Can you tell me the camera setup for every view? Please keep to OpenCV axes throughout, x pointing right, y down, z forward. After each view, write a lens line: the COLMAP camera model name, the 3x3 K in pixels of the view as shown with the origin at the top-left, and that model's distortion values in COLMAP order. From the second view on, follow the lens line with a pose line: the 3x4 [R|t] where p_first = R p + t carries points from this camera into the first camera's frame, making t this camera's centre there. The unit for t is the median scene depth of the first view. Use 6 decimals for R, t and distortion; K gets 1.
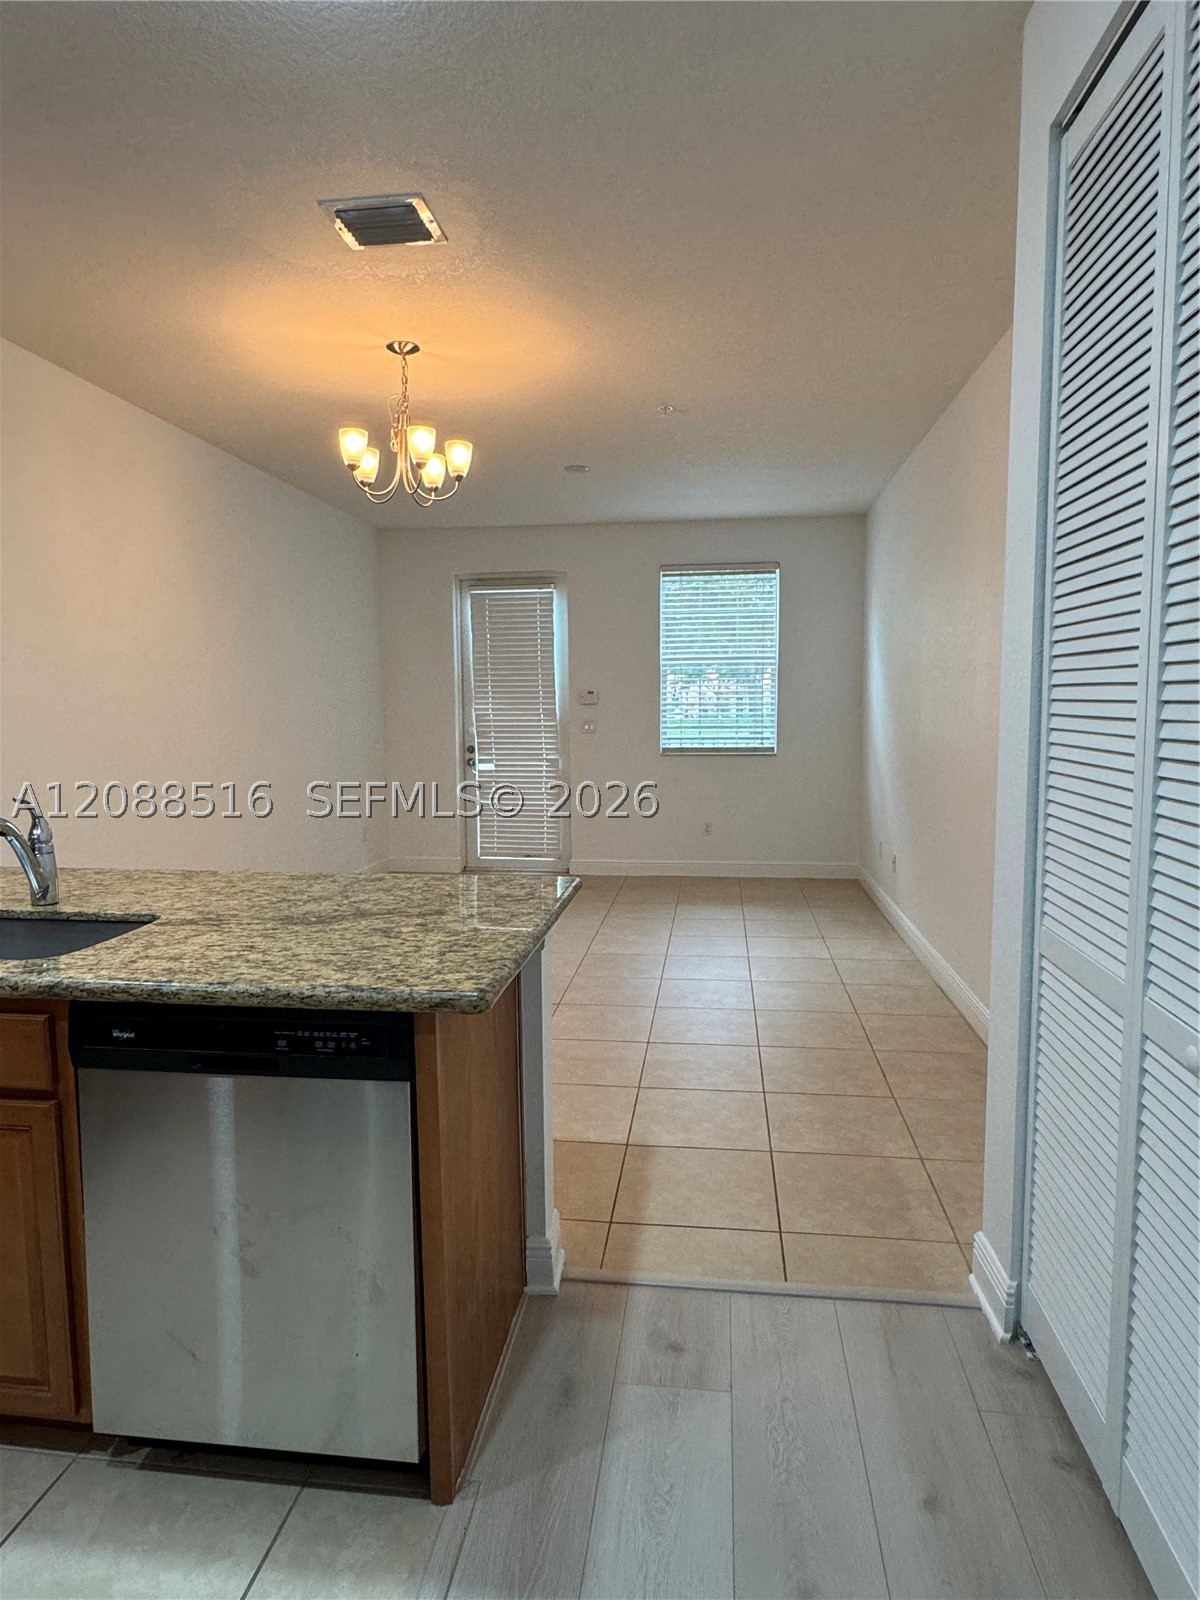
lens RADIAL K [[934.8, 0, 597.7], [0, 934.8, 790.7], [0, 0, 1]] dist [-0.002823, 0.000913]
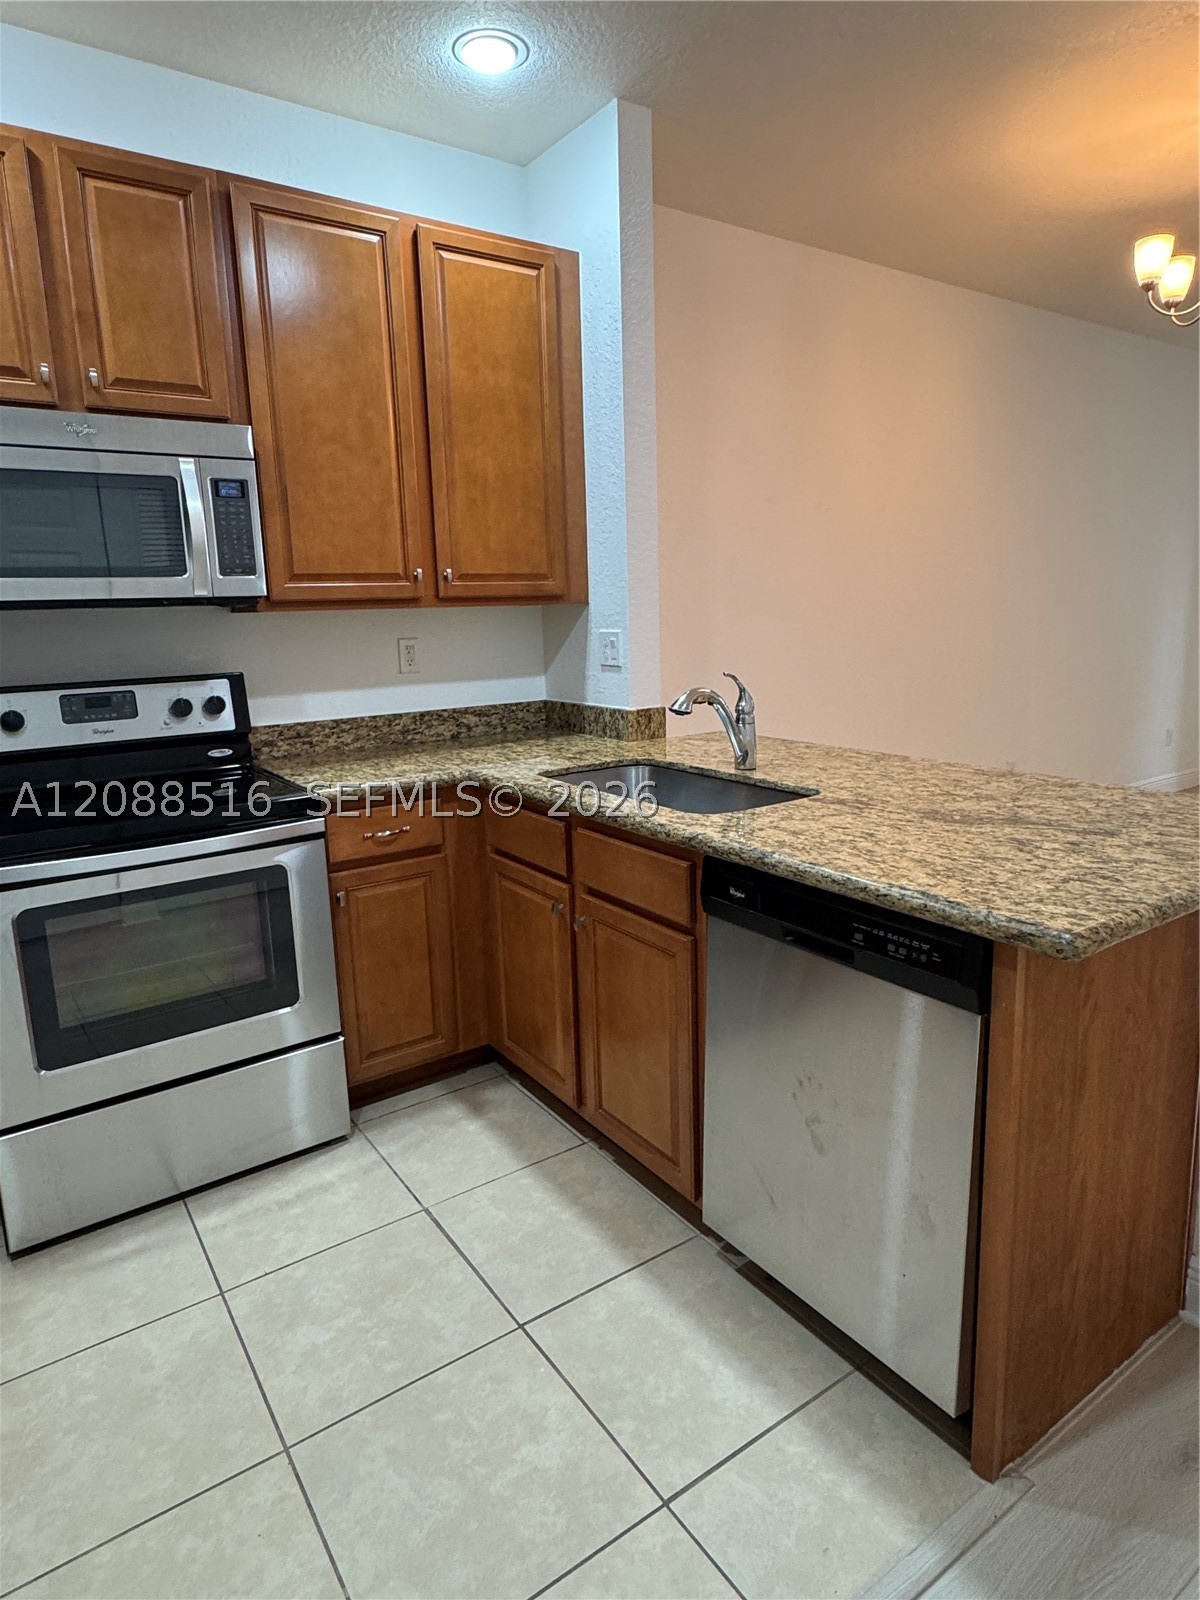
lens RADIAL K [[934.4, 0, 602.7], [0, 934.4, 784.4], [0, 0, 1]] dist [-0.002511, 0.000476]
pose [[0.667745, 0.125648, -0.733709, 0.151359], [-0.043165, 0.990529, 0.130344, 0.000799], [0.743137, -0.055366, 0.666845, 0.149955]]
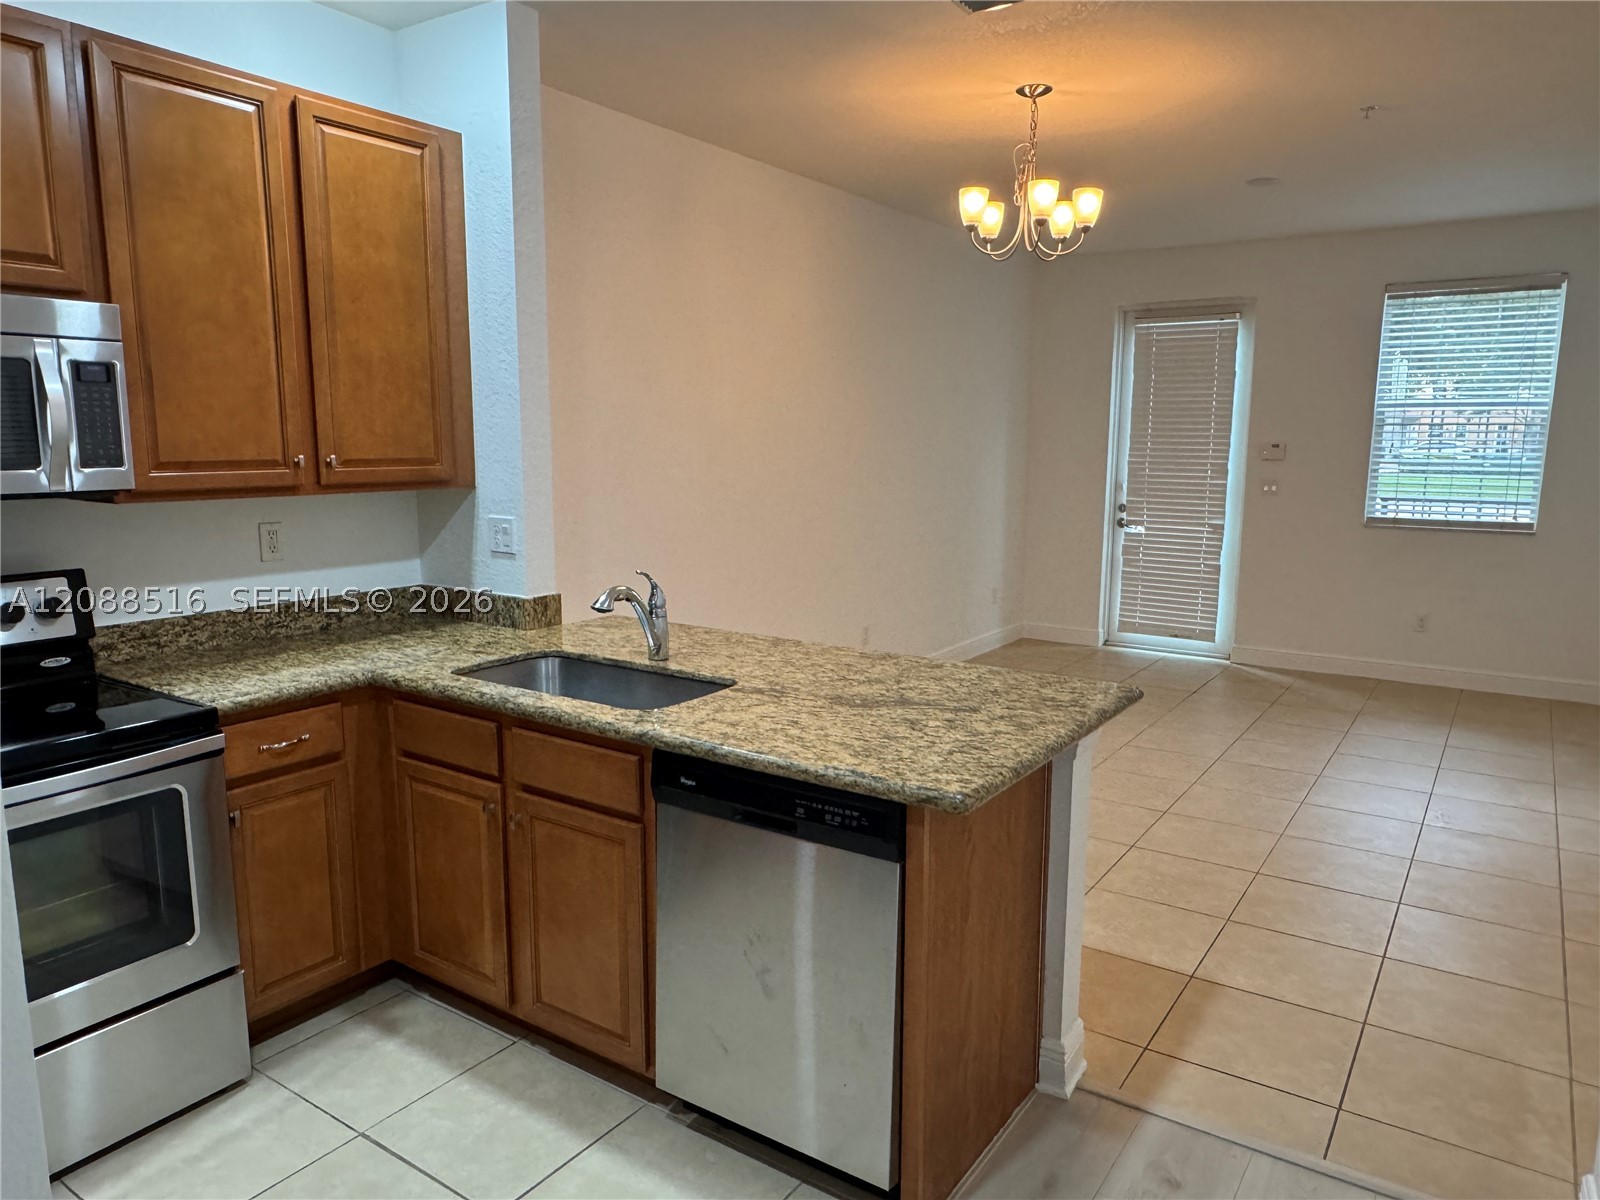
lens RADIAL K [[1076.1, 0, 793.4], [0, 1076.1, 597.9], [0, 0, 1]] dist [-0.009725, 0.005371]
pose [[0.889993, 0.080962, -0.448730, 0.208168], [-0.052903, 0.995799, 0.074741, -0.083564], [0.452896, -0.042780, 0.890537, -0.168948]]
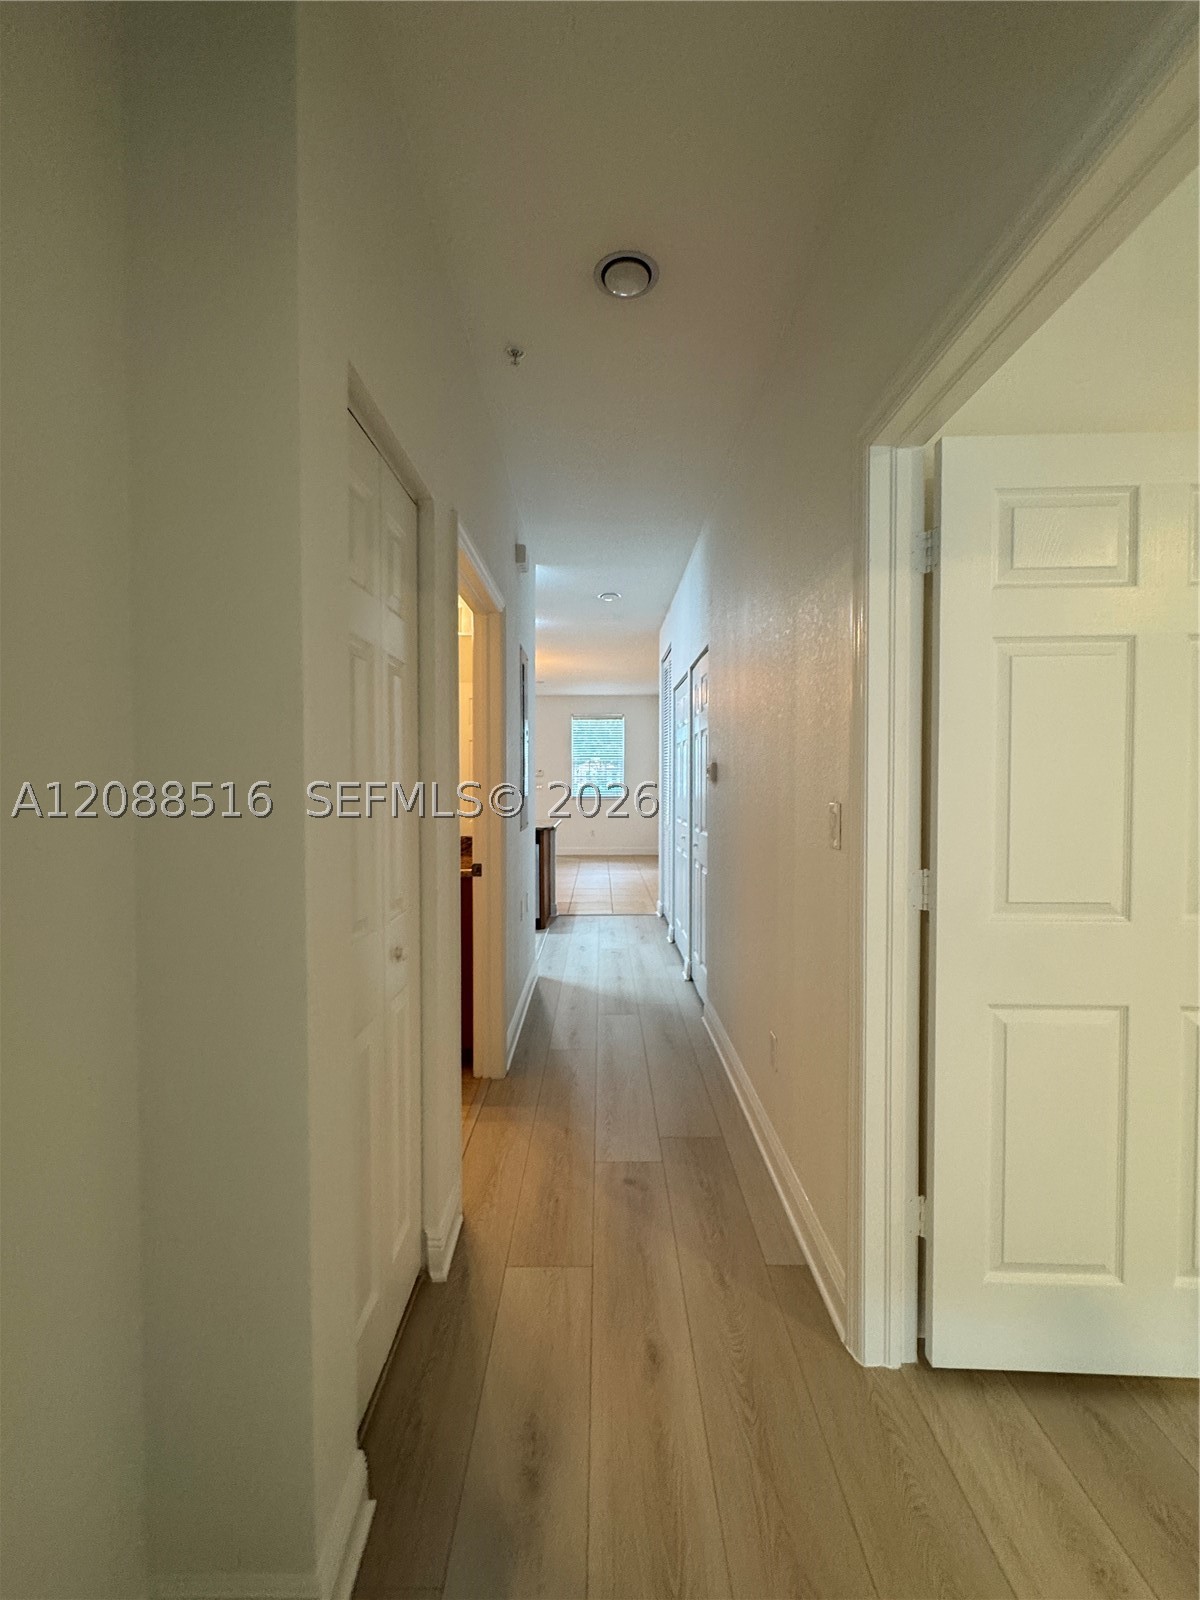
lens RADIAL K [[691.4, 0, 595.3], [0, 691.4, 796.5], [0, 0, 1]] dist [-0.002607, -0.000089]
pose [[0.992732, 0.003009, 0.120307, -0.310729], [0.004953, 0.997818, -0.065832, 0.259459], [-0.120242, 0.065950, 0.990552, -2.603692]]
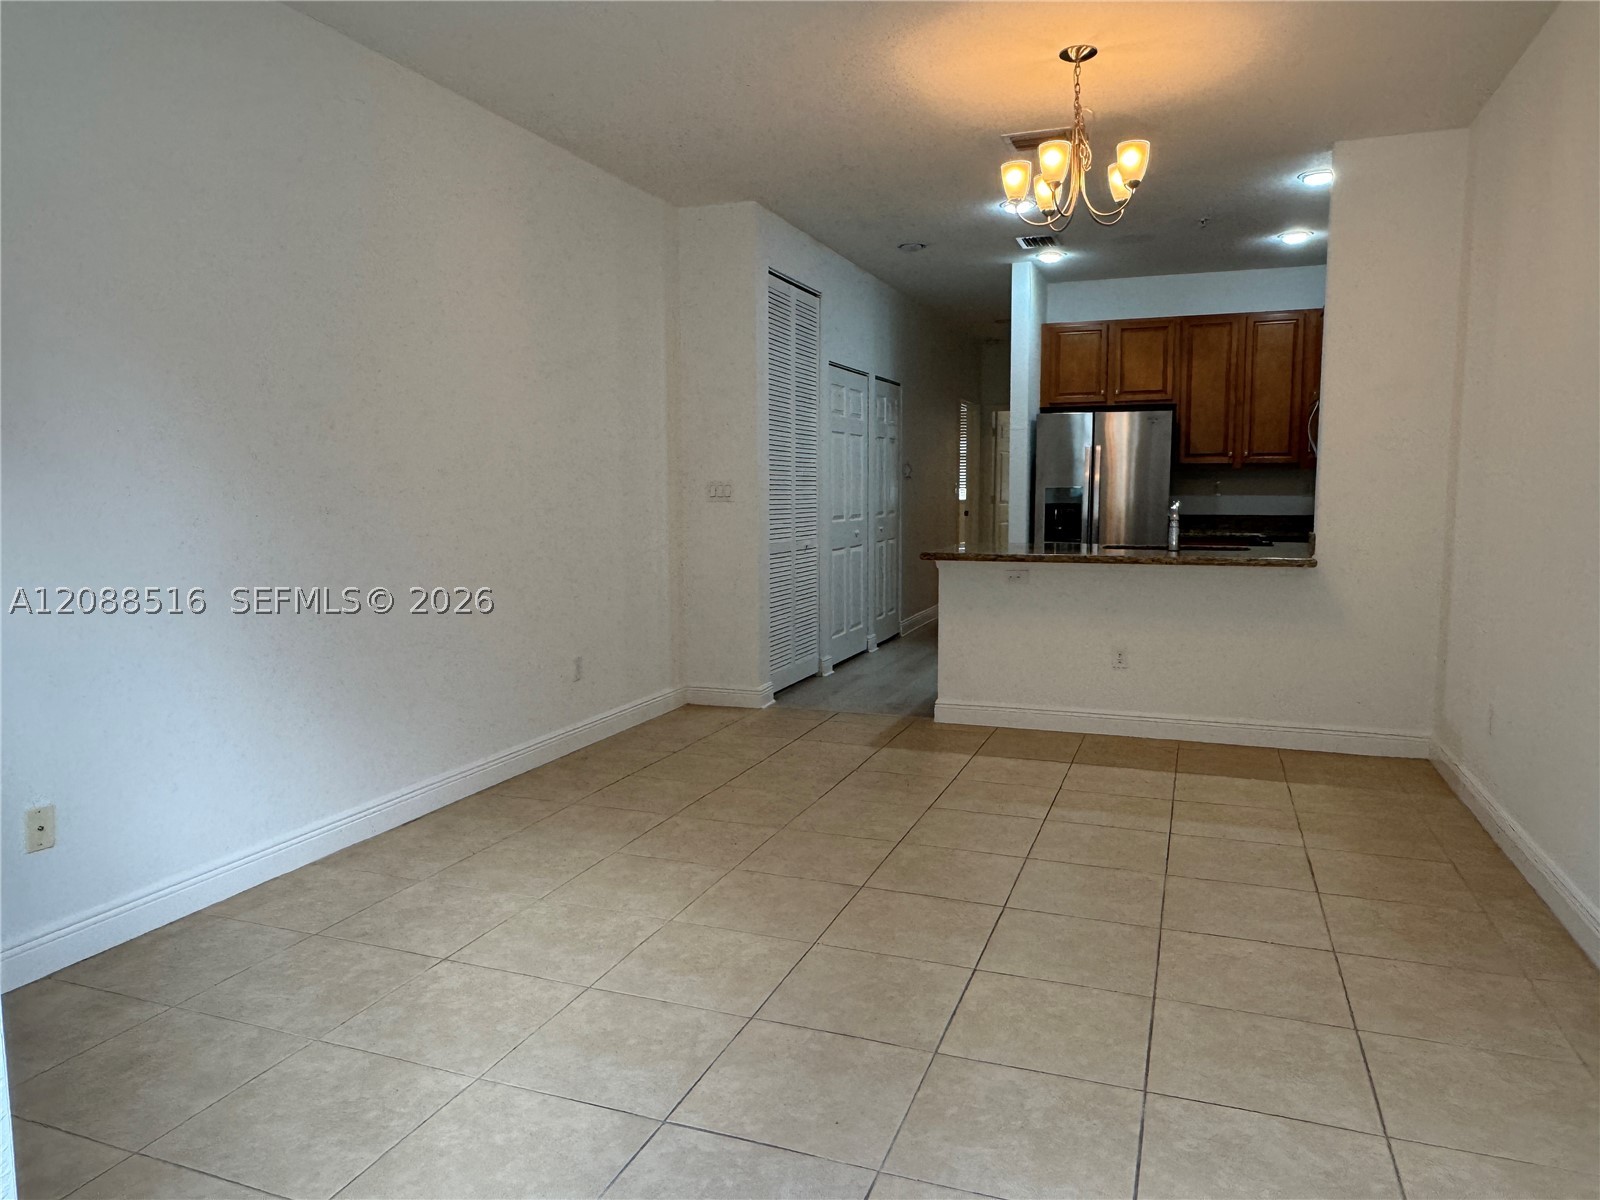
lens RADIAL K [[1076.1, 0, 793.4], [0, 1076.1, 597.9], [0, 0, 1]] dist [-0.009725, 0.005371]
pose [[-0.972507, -0.012206, 0.232554, -0.388330], [0.032935, 0.981379, 0.189239, -0.338888], [-0.230533, 0.191695, -0.953995, 4.462445]]
